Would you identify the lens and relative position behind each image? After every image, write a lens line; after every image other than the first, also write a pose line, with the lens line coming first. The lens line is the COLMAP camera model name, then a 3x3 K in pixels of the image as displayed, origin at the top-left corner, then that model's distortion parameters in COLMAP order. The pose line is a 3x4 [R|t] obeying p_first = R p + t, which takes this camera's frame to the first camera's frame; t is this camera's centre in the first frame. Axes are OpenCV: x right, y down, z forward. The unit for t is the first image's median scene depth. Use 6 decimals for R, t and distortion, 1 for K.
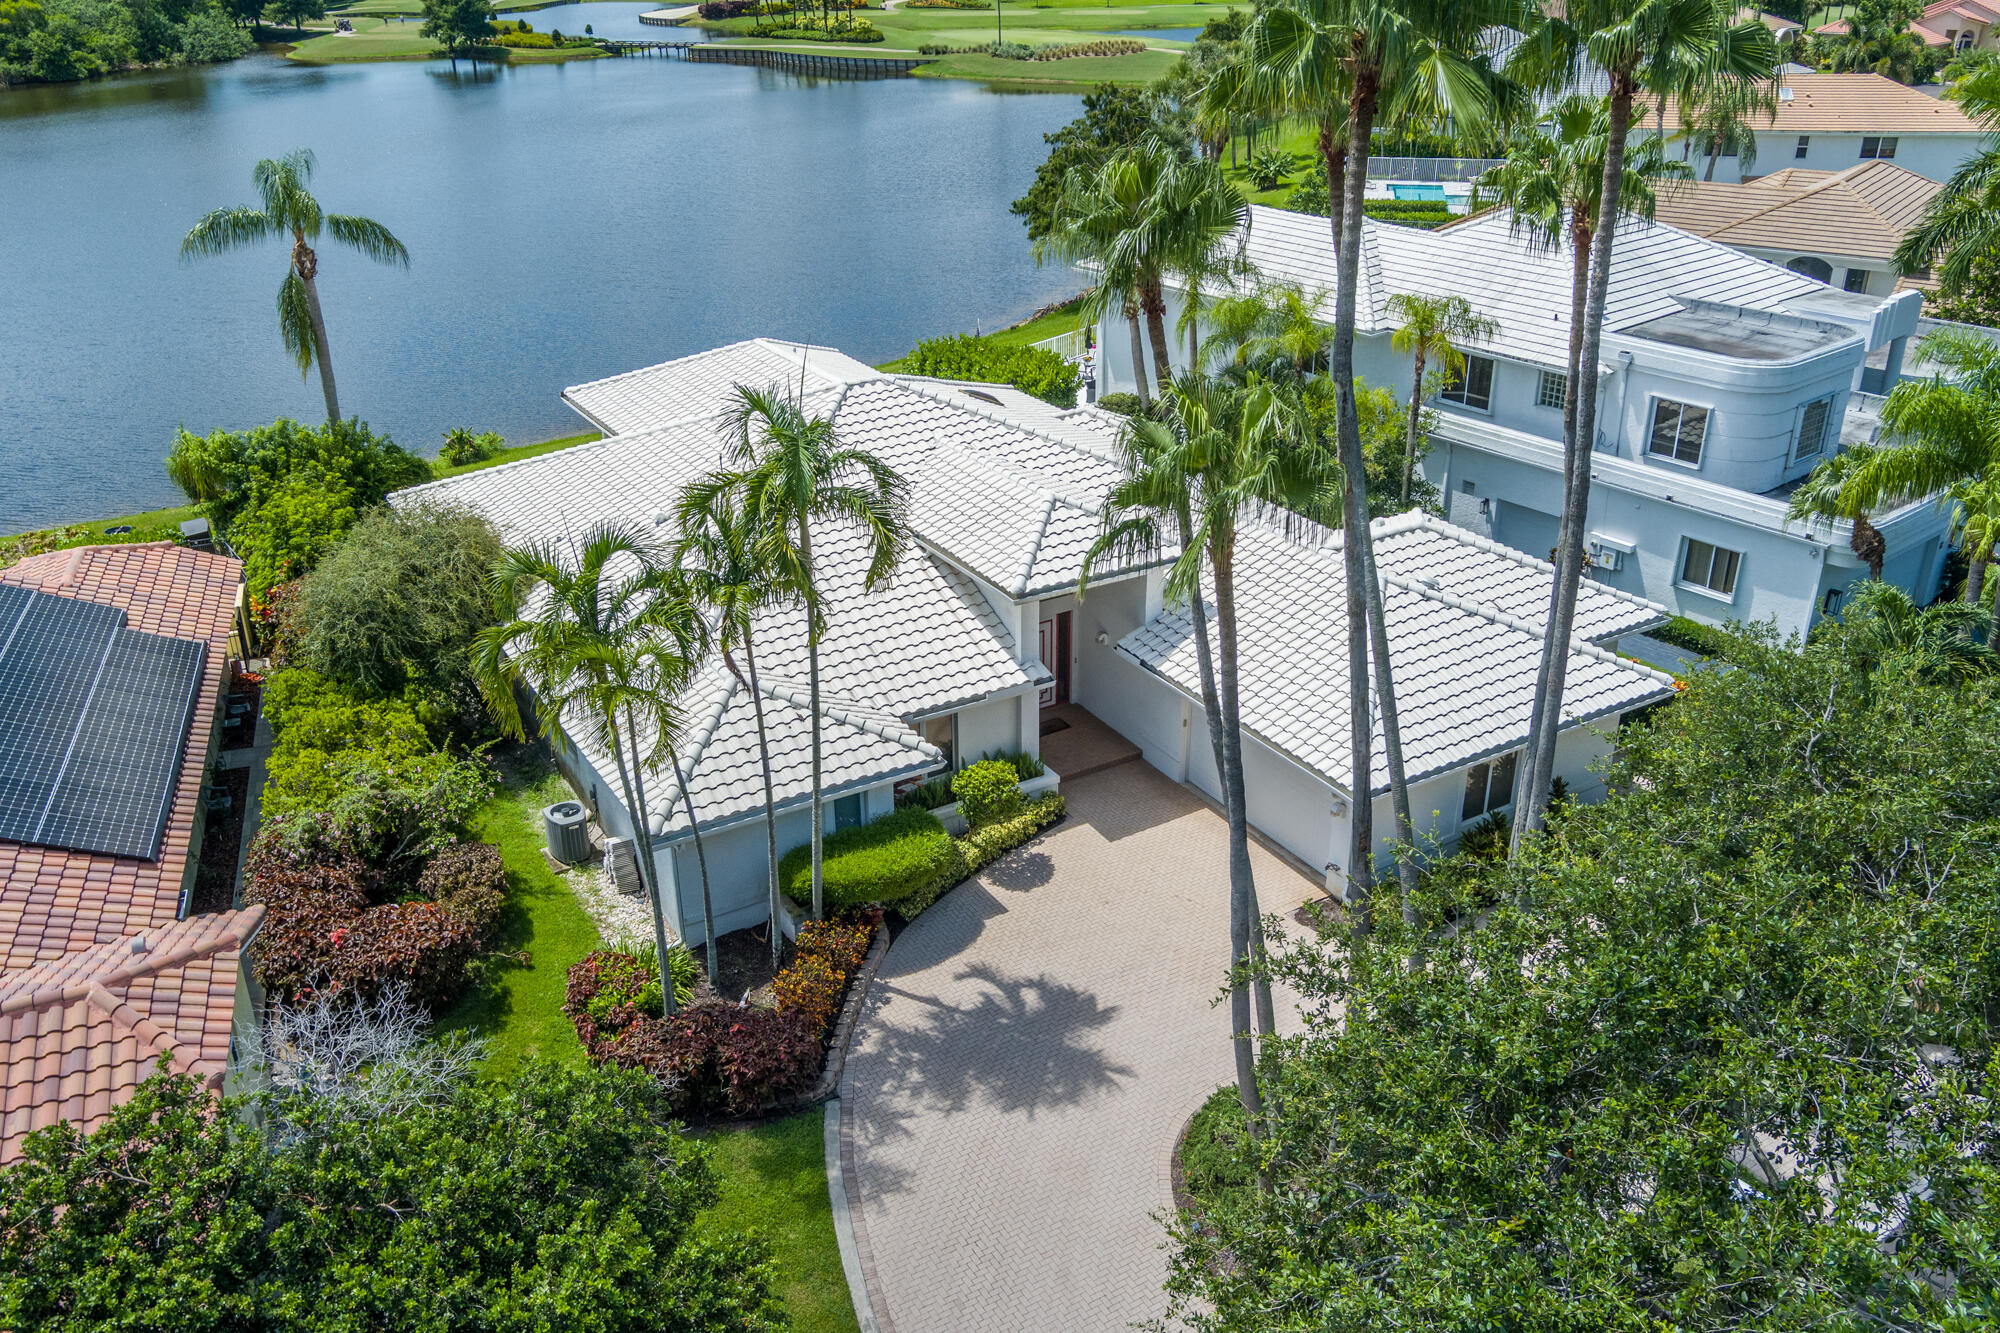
lens RADIAL K [[1600.6, 0, 1000.0], [0, 1600.6, 666.5], [0, 0, 1]] dist [-0.034497, 0.046481]
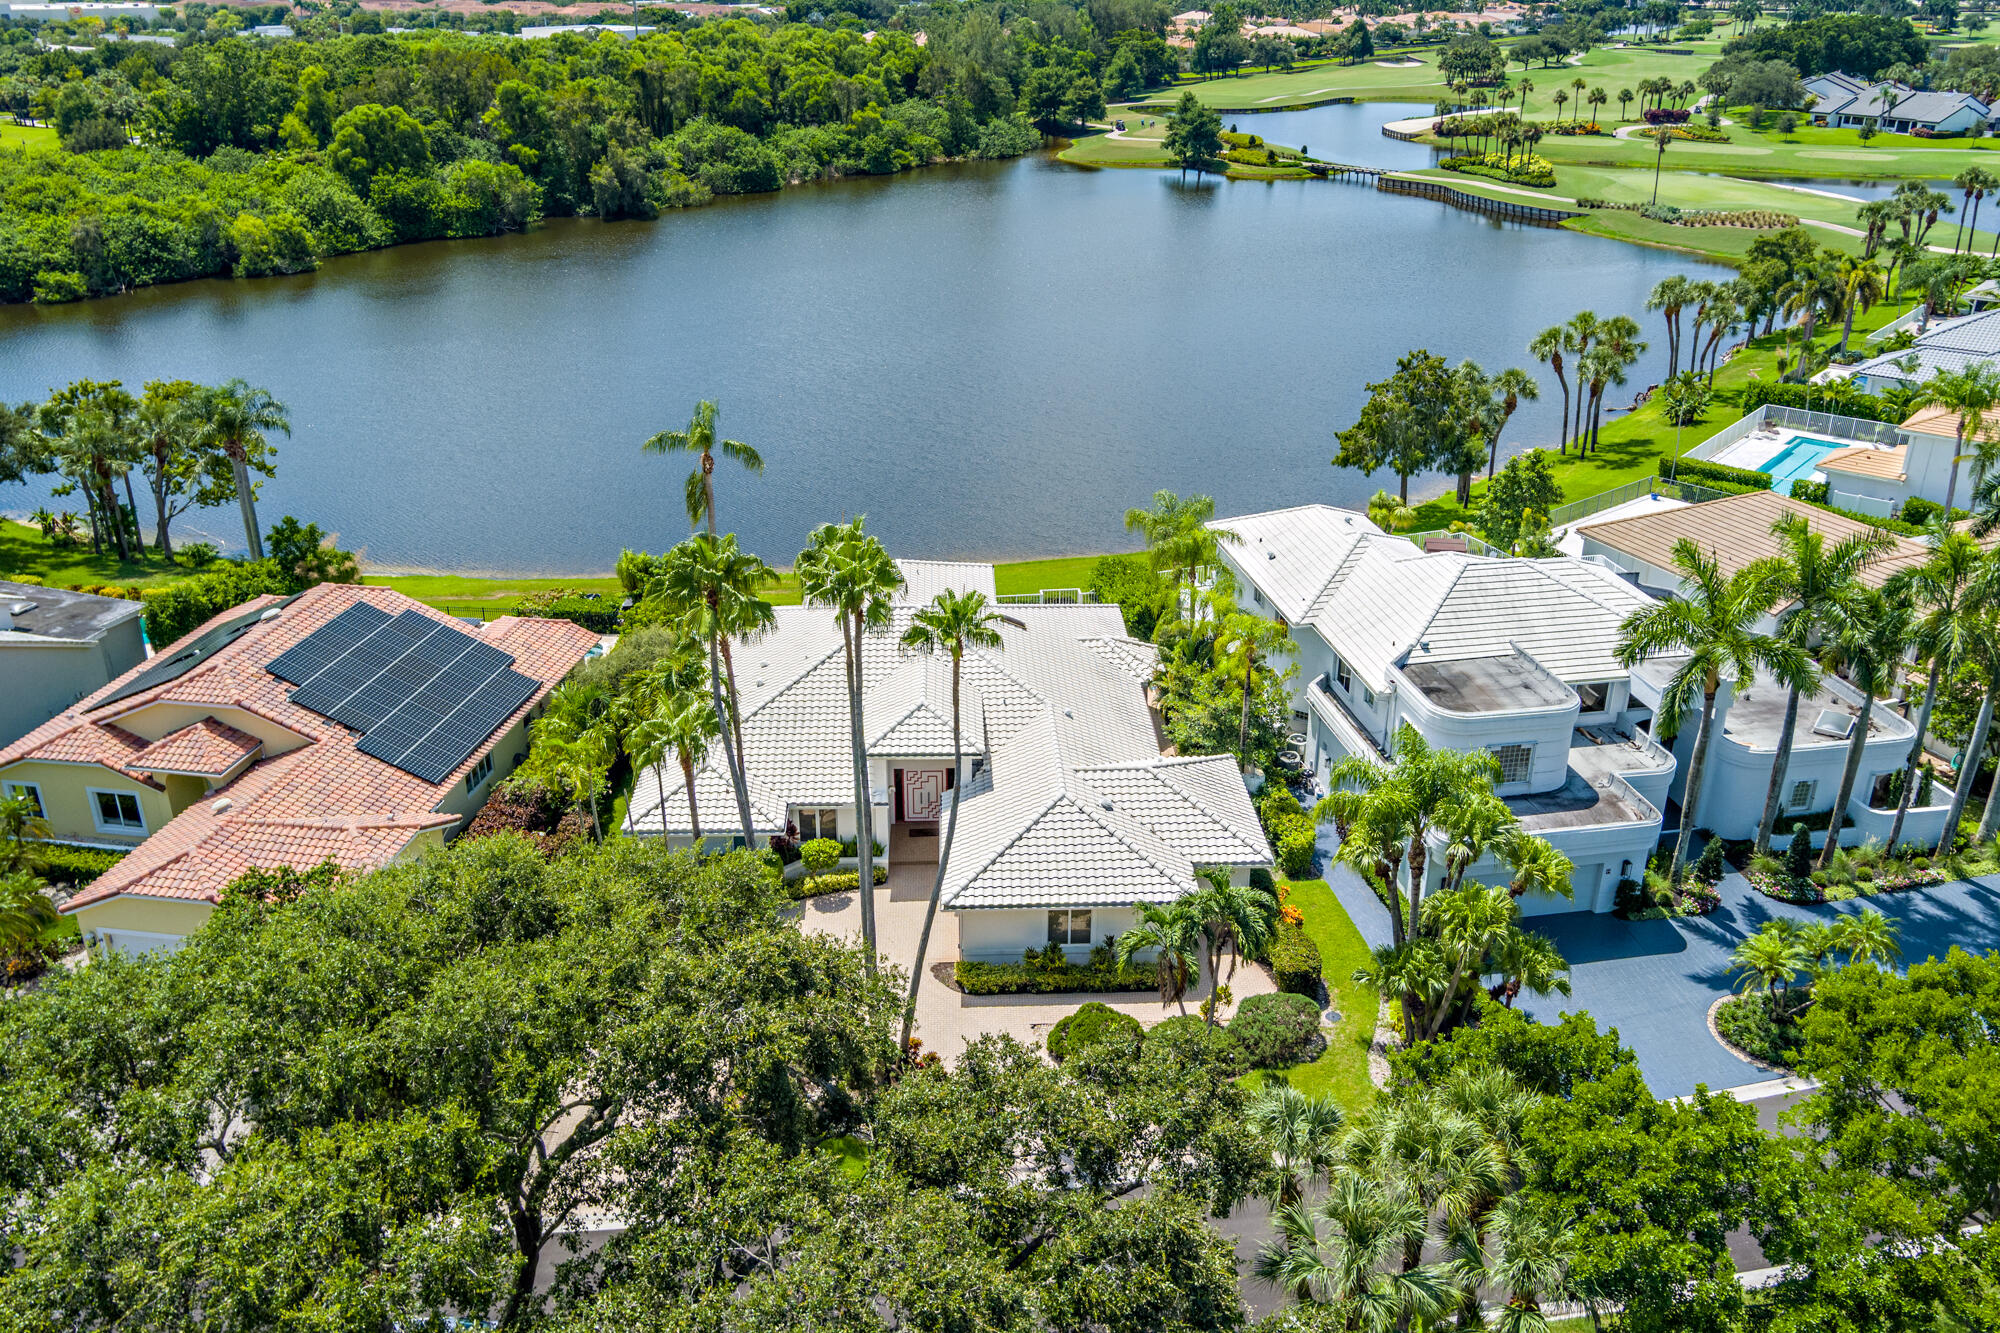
lens RADIAL K [[1600.6, 0, 1000.0], [0, 1600.6, 666.5], [0, 0, 1]] dist [-0.034497, 0.046481]
pose [[0.874739, 0.205253, -0.438980, 0.736998], [-0.215493, 0.976132, 0.027005, -0.179666], [0.434045, 0.070974, 0.898091, -0.452465]]
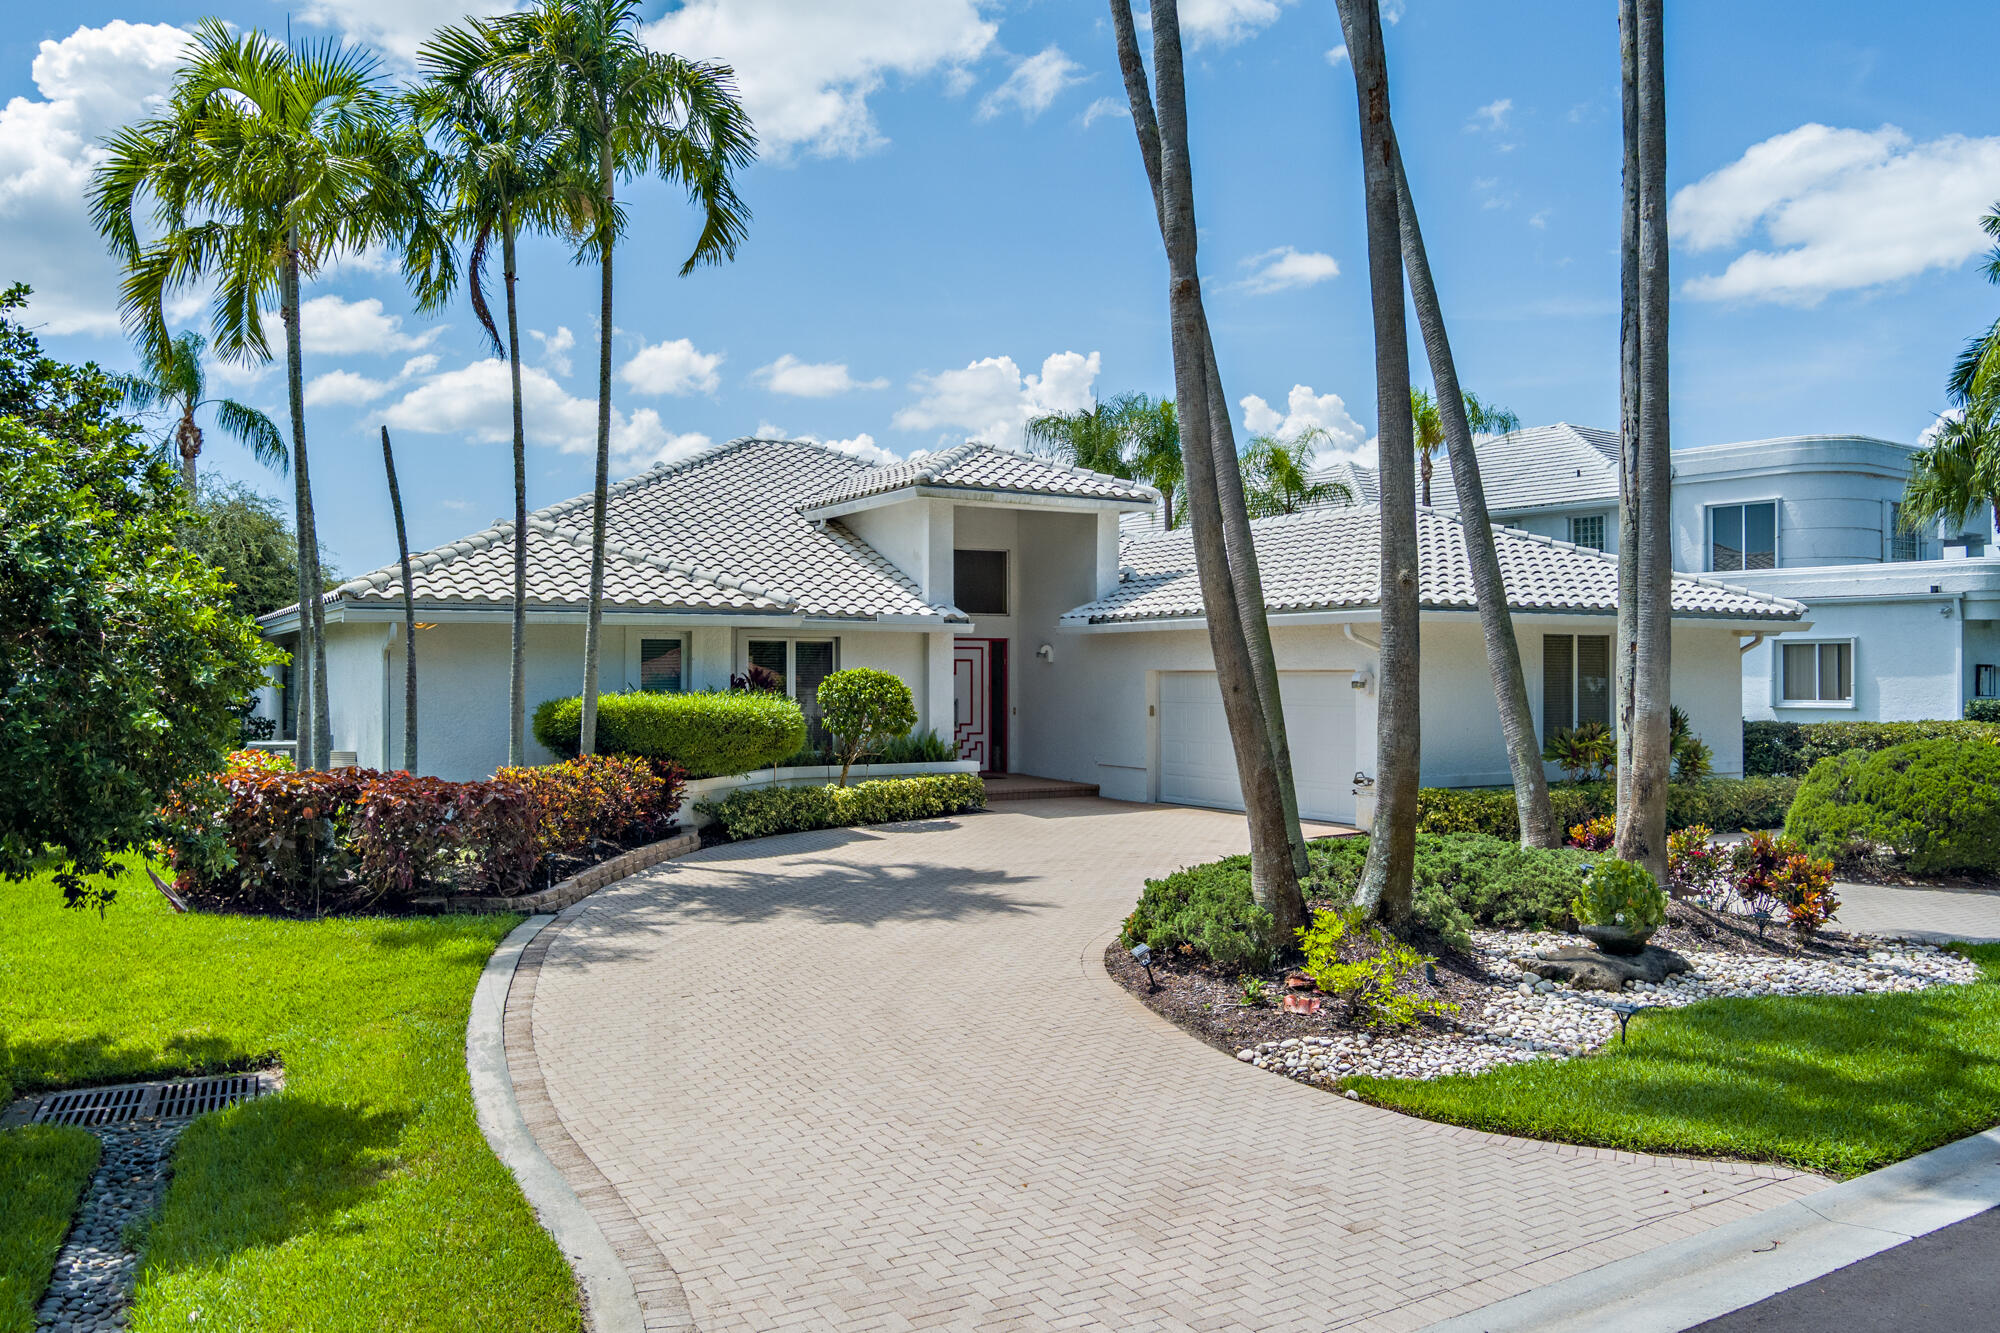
lens RADIAL K [[1600.6, 0, 1000.0], [0, 1600.6, 666.5], [0, 0, 1]] dist [-0.034497, 0.046481]
pose [[0.999872, 0.005485, -0.015061, 0.048506], [-0.011429, 0.902779, -0.429952, 0.288882], [0.011238, 0.430069, 0.902726, 0.276732]]
